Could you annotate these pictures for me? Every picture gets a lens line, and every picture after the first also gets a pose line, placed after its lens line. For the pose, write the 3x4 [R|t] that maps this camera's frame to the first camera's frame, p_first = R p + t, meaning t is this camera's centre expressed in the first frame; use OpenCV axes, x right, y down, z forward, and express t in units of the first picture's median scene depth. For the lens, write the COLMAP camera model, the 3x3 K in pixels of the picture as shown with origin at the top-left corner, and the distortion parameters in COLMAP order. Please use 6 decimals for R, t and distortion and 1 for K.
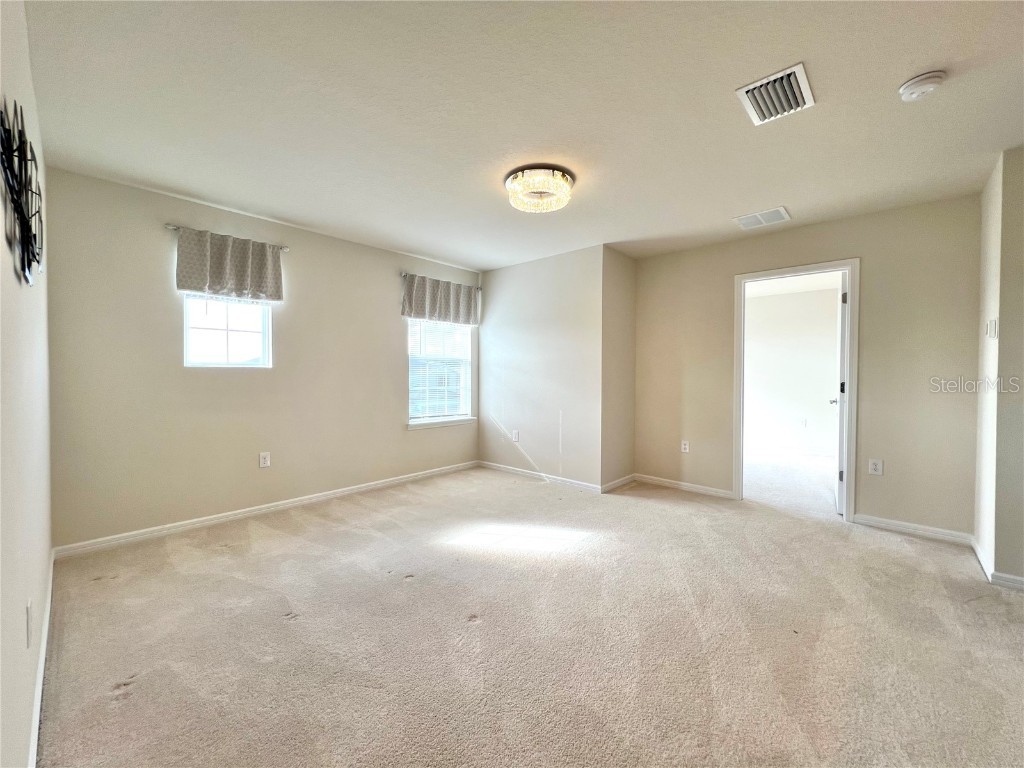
lens RADIAL K [[415.6, 0, 503.1], [0, 415.6, 388.1], [0, 0, 1]] dist [0.008457, 0.000981]
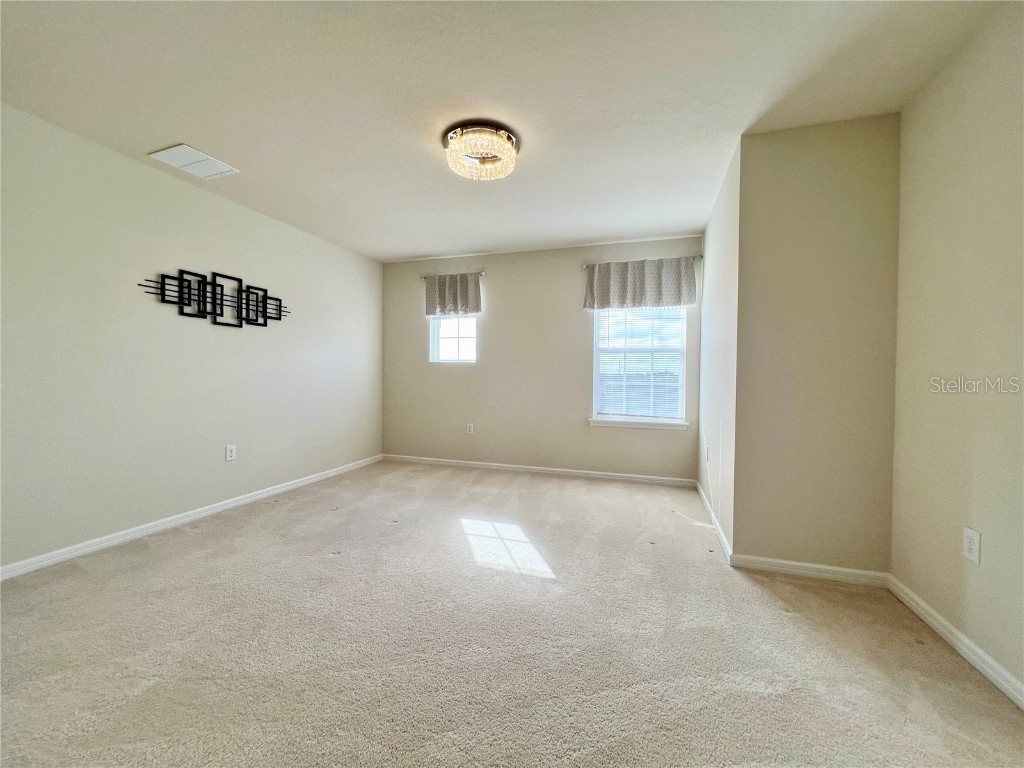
lens RADIAL K [[415.6, 0, 513.2], [0, 415.6, 383.7], [0, 0, 1]] dist [0.008457, 0.000981]
pose [[0.421664, 0.020322, -0.906524, 0.639540], [-0.043378, 0.999056, 0.002219, 0.011019], [0.905714, 0.038387, 0.422148, 0.473207]]
